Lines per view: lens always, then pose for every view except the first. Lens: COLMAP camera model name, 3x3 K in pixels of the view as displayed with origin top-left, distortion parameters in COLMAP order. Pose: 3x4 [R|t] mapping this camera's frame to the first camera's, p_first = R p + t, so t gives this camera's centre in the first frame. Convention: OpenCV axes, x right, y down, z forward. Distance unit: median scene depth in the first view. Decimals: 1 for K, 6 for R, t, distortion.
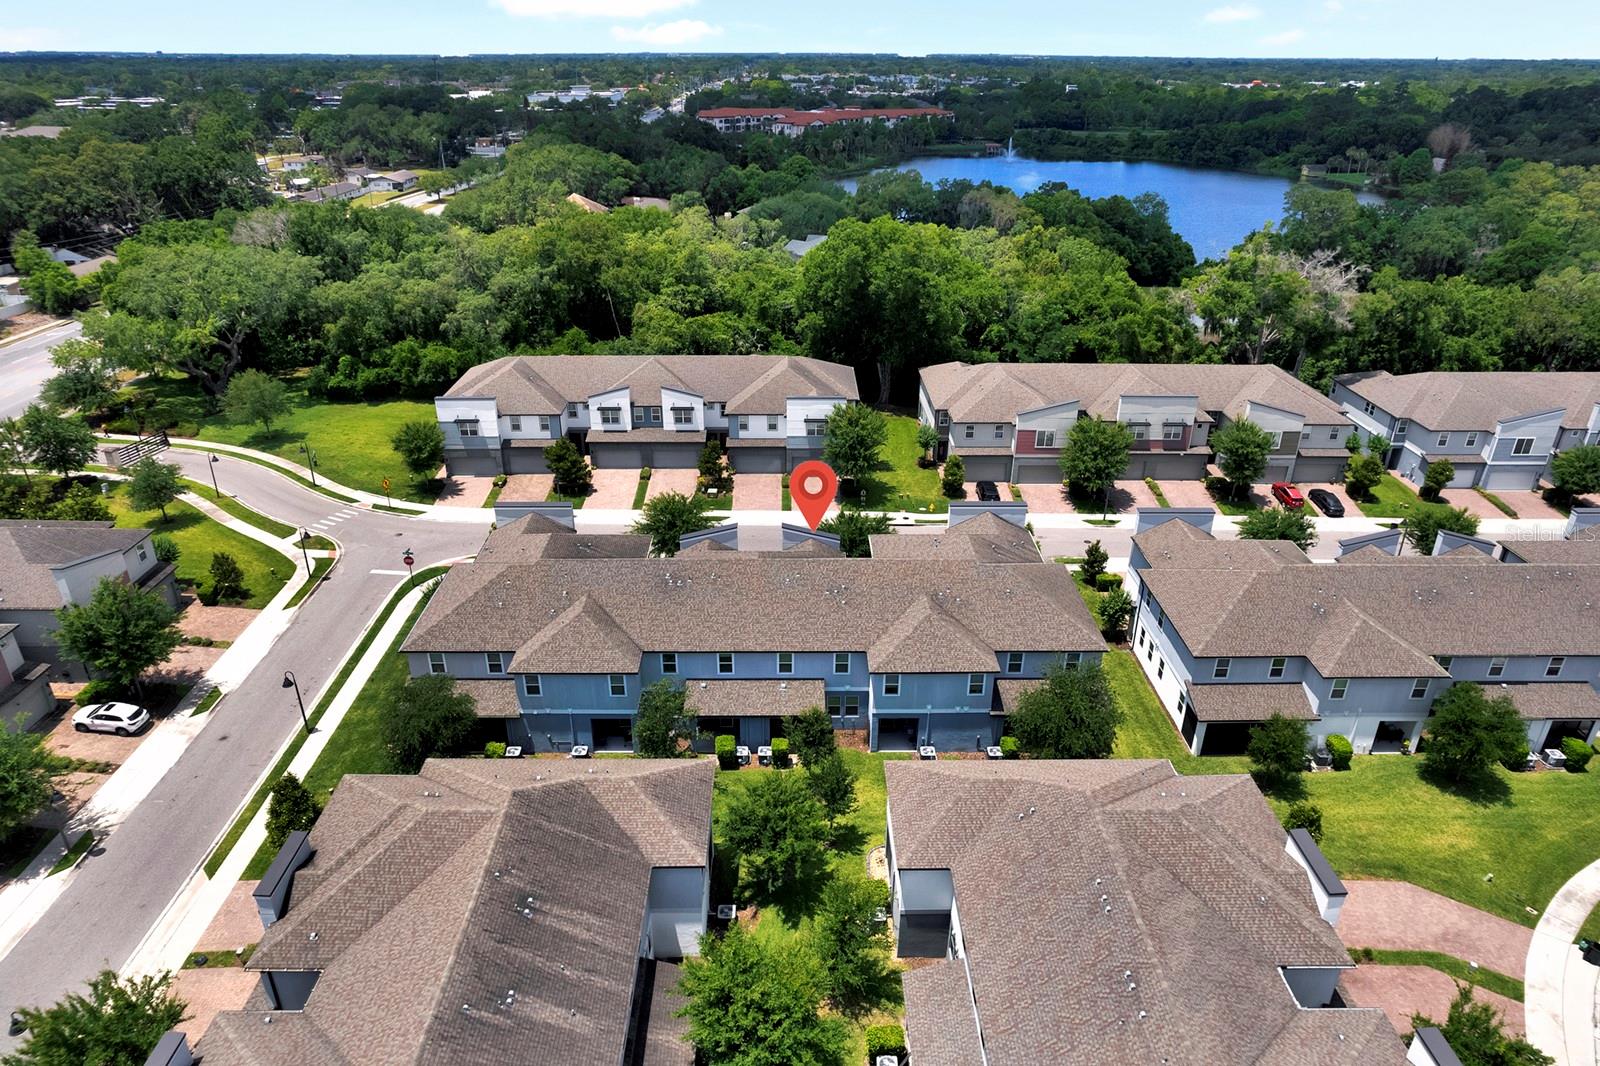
lens RADIAL K [[1025.0, 0, 800.3], [0, 1025.0, 542.3], [0, 0, 1]] dist [-0.033262, 0.029042]
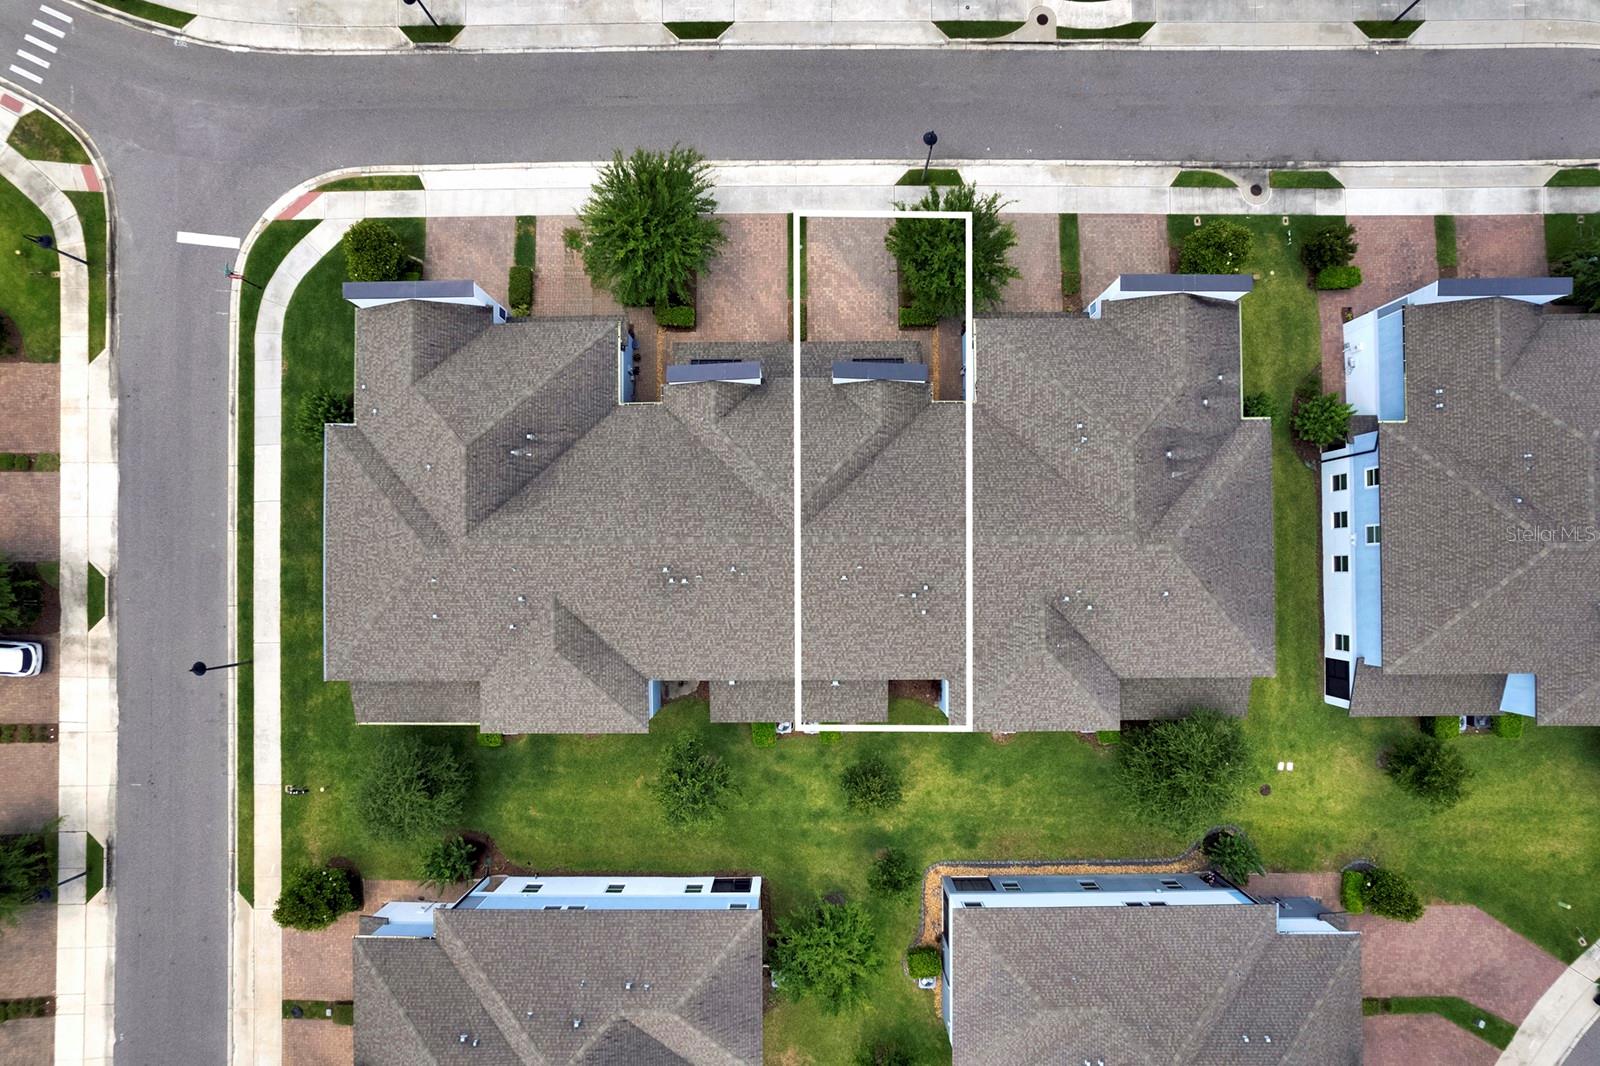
lens RADIAL K [[1025.0, 0, 800.7], [0, 1025.0, 535.7], [0, 0, 1]] dist [-0.033262, 0.029042]
pose [[0.999894, 0.008392, -0.011877, -0.034059], [0.006815, 0.451068, 0.892464, -0.594088], [0.012847, -0.892450, 0.450963, 0.742453]]
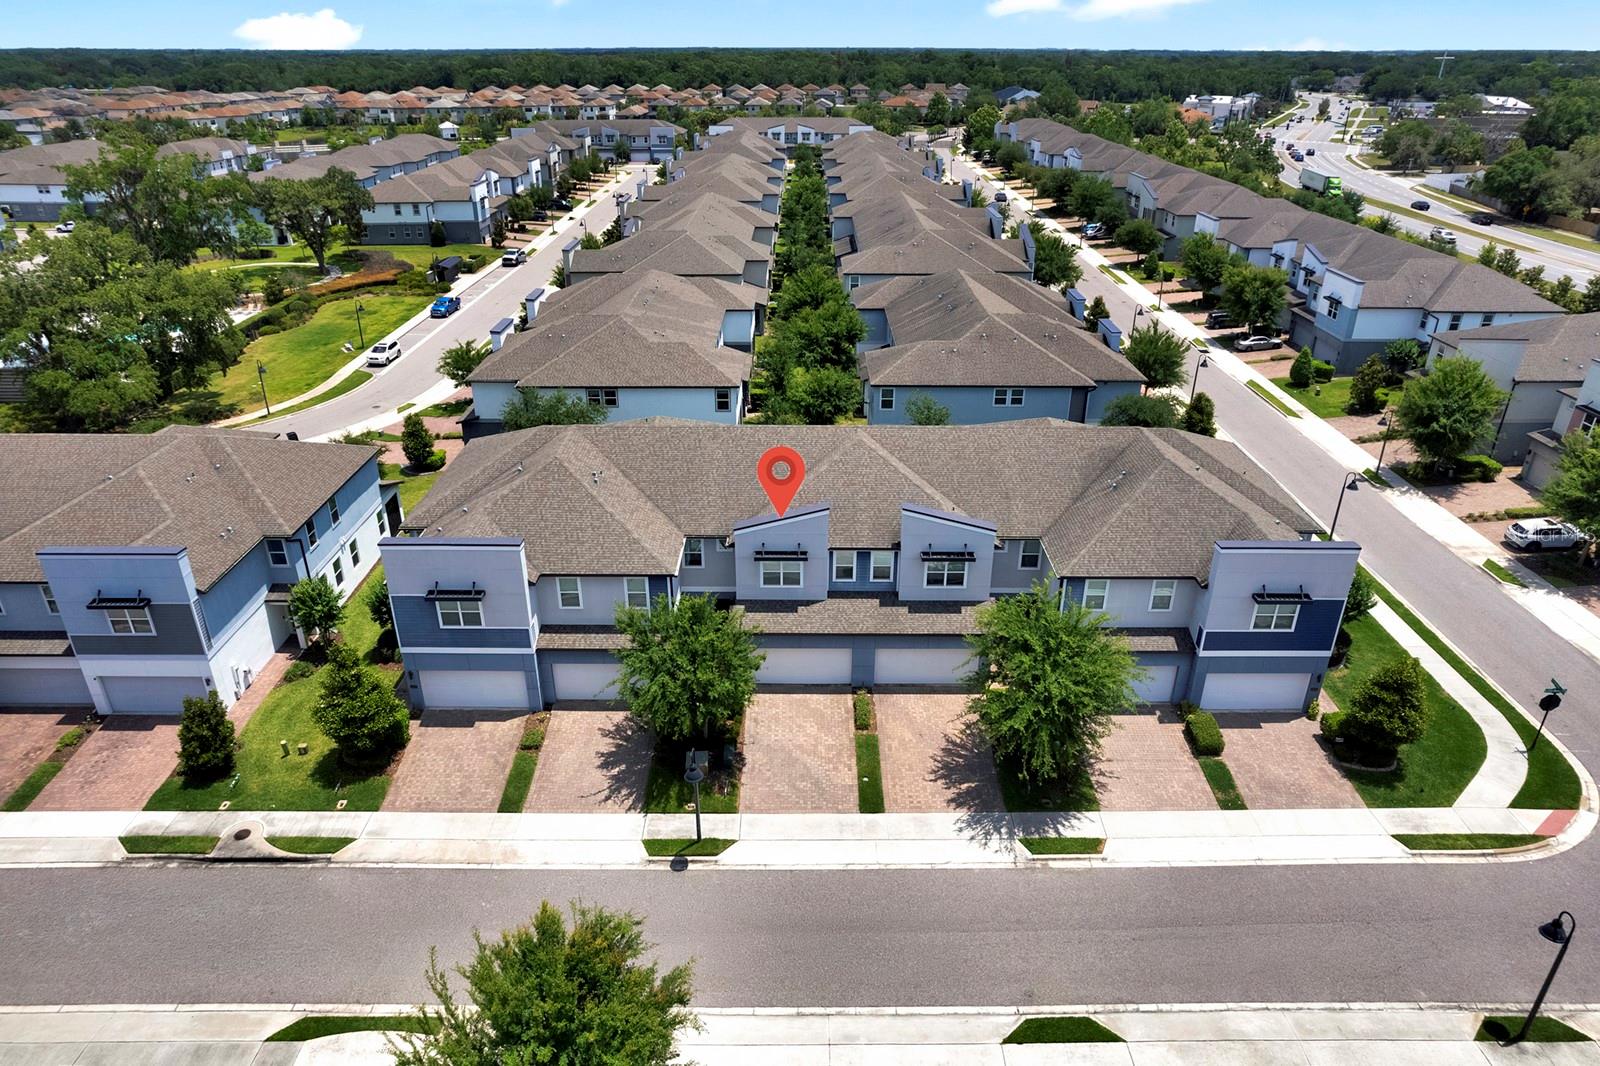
lens RADIAL K [[1025.0, 0, 801.6], [0, 1025.0, 529.6], [0, 0, 1]] dist [-0.033262, 0.029042]
pose [[-0.999839, -0.011936, 0.013386, -0.013197], [0.002962, 0.626224, 0.779637, -0.561421], [-0.017689, 0.779552, -0.626088, 1.583501]]
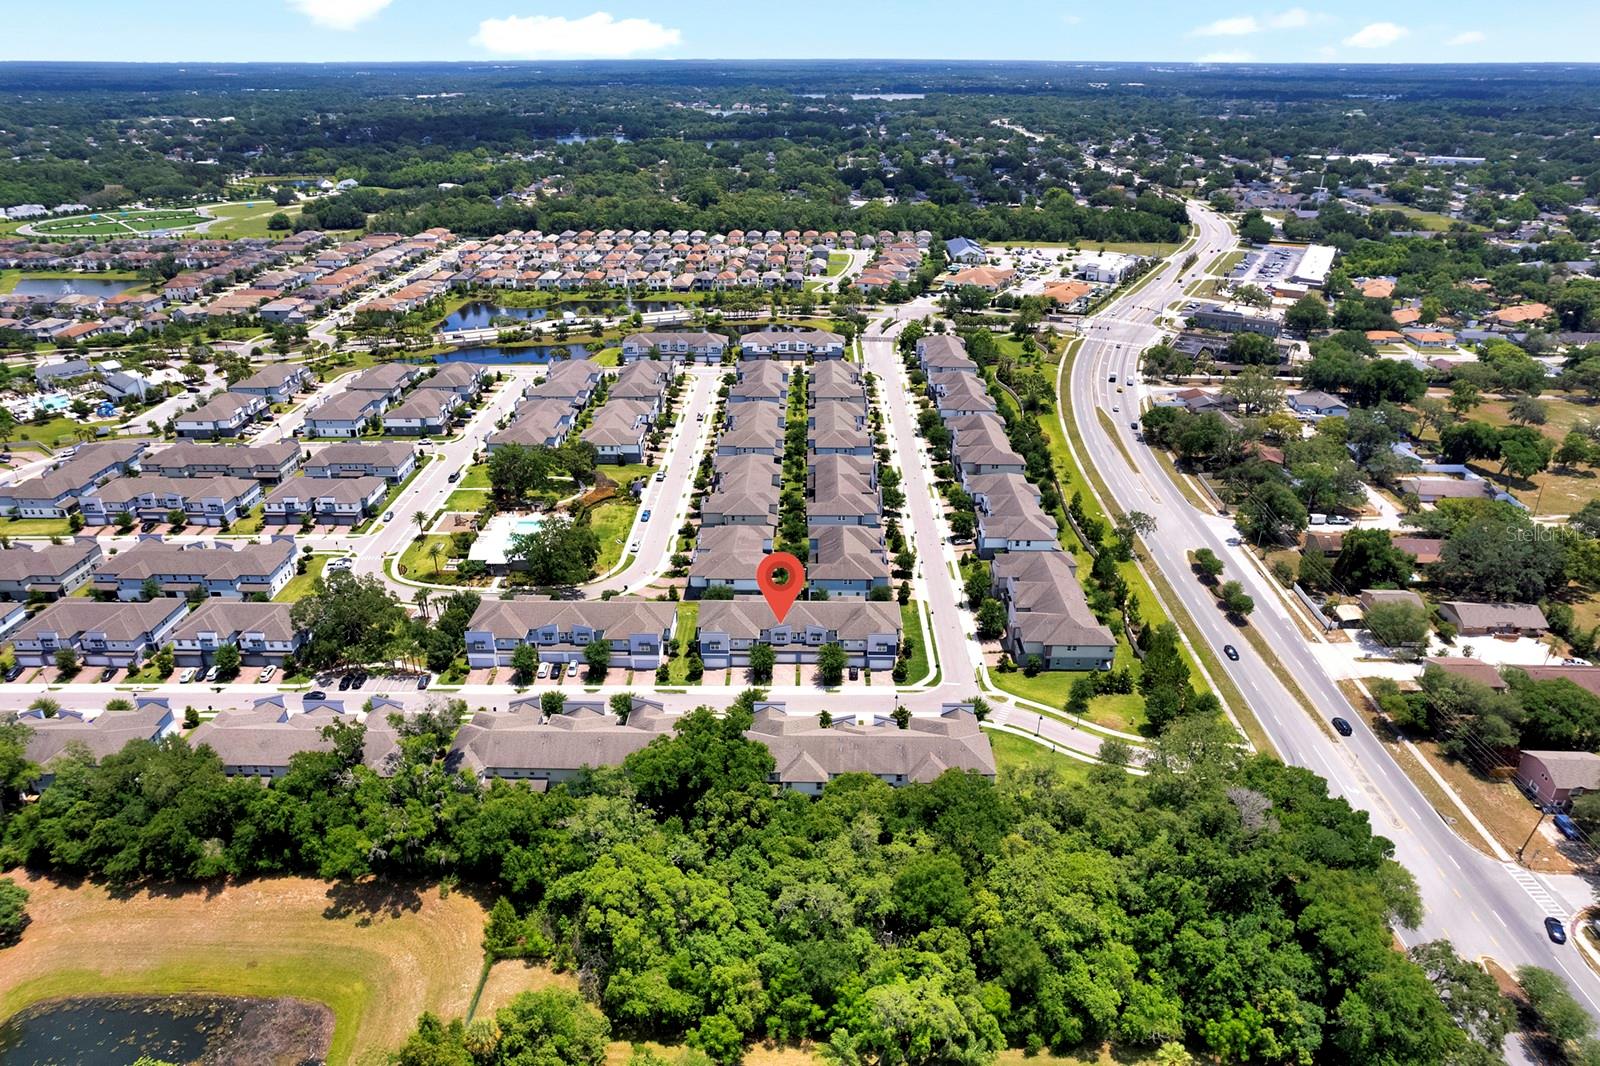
lens RADIAL K [[1025.0, 0, 798.7], [0, 1025.0, 533.7], [0, 0, 1]] dist [-0.033262, 0.029042]
pose [[-0.999565, -0.016052, 0.024754, -0.118486], [0.009002, 0.633074, 0.774039, -2.641367], [-0.028096, 0.773925, -0.632654, 2.915498]]
